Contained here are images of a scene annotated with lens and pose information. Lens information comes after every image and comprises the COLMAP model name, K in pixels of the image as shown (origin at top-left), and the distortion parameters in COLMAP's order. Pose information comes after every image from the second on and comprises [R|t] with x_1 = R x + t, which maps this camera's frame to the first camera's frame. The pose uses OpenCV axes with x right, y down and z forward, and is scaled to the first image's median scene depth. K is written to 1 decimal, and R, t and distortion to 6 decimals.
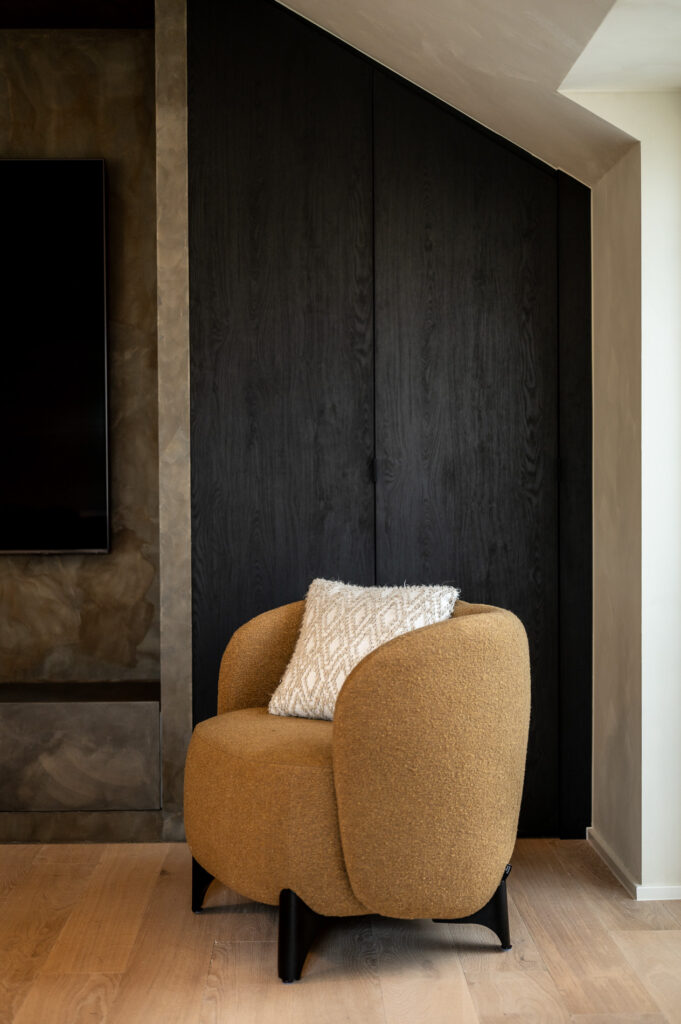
lens RADIAL K [[1461.4, 0, 340.5], [0, 1461.4, 512.0], [0, 0, 1]] dist [0.002914, 0.004894]
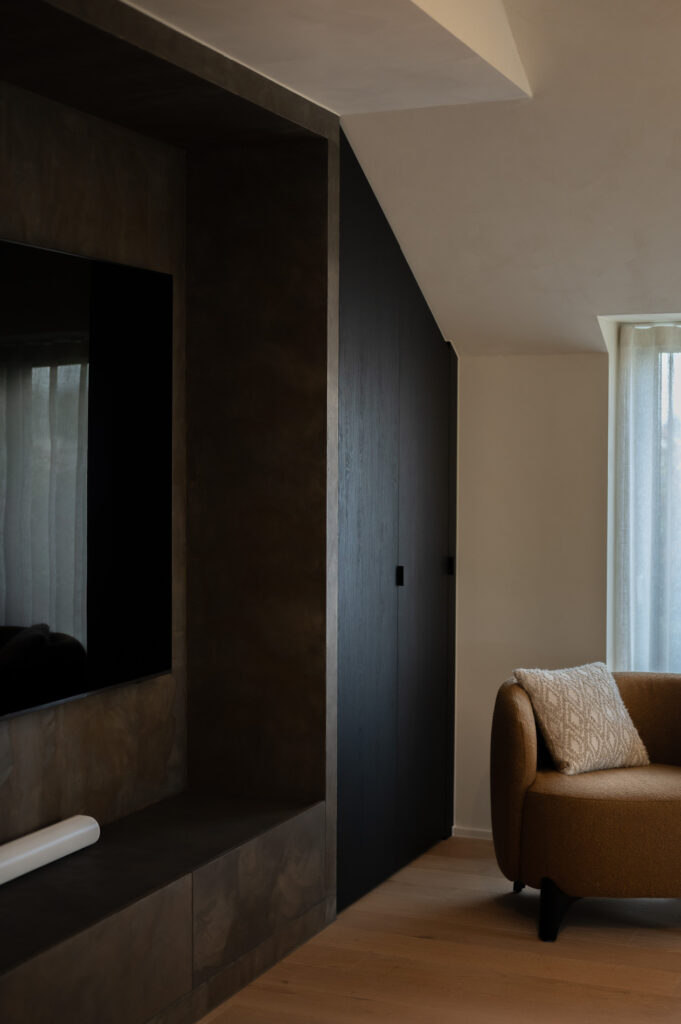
lens RADIAL K [[1461.4, 0, 340.5], [0, 1461.4, 512.0], [0, 0, 1]] dist [0.002914, 0.004894]
pose [[0.422569, -0.034876, 0.905660, -1.109711], [0.018735, 0.999382, 0.029744, -0.119859], [-0.906137, 0.004399, 0.422961, 0.524201]]
